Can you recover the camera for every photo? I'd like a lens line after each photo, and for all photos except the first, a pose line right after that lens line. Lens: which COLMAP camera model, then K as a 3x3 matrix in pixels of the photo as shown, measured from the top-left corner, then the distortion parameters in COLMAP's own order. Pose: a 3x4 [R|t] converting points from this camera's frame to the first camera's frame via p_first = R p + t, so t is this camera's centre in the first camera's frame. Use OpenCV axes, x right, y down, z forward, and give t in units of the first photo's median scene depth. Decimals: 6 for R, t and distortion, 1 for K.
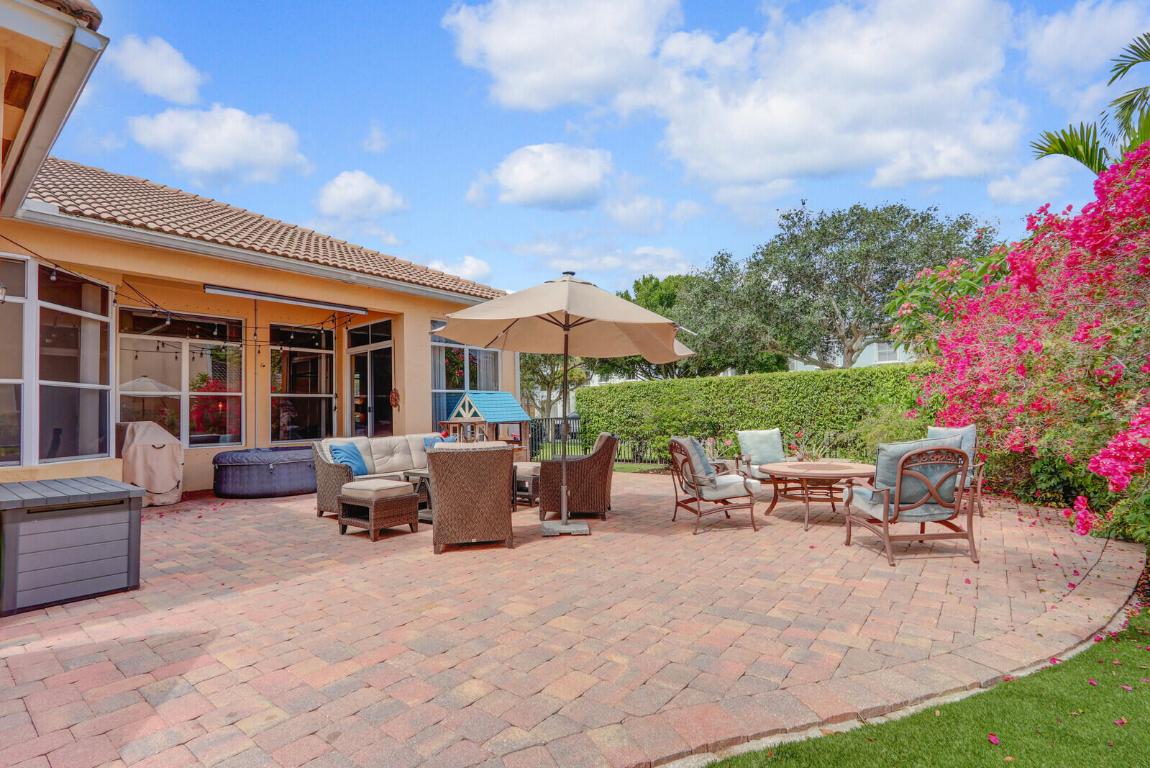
lens RADIAL K [[545.3, 0, 578.6], [0, 545.3, 403.5], [0, 0, 1]] dist [-0.007510, -0.000447]
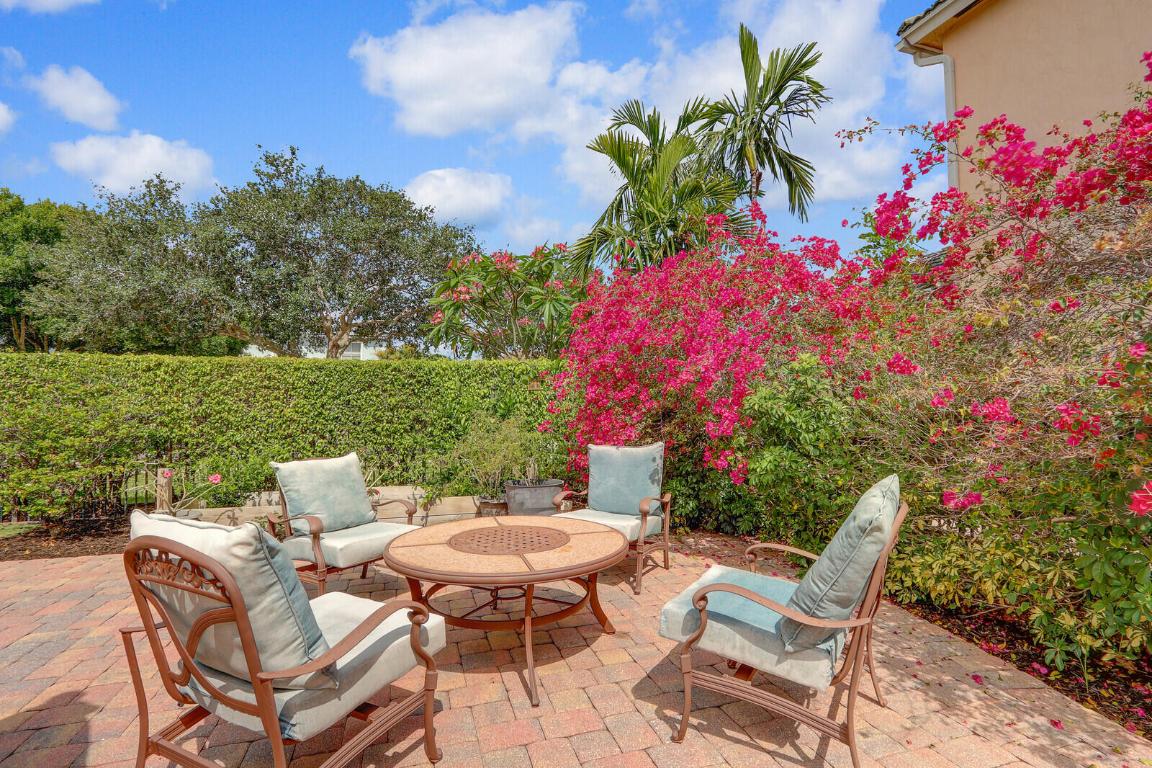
lens RADIAL K [[550.8, 0, 590.8], [0, 550.8, 386.6], [0, 0, 1]] dist [-0.004416, -0.000692]
pose [[0.567094, 0.052252, 0.821994, 0.034141], [-0.021504, 0.998585, -0.048642, 0.001325], [-0.823372, 0.009908, 0.567415, 0.325894]]
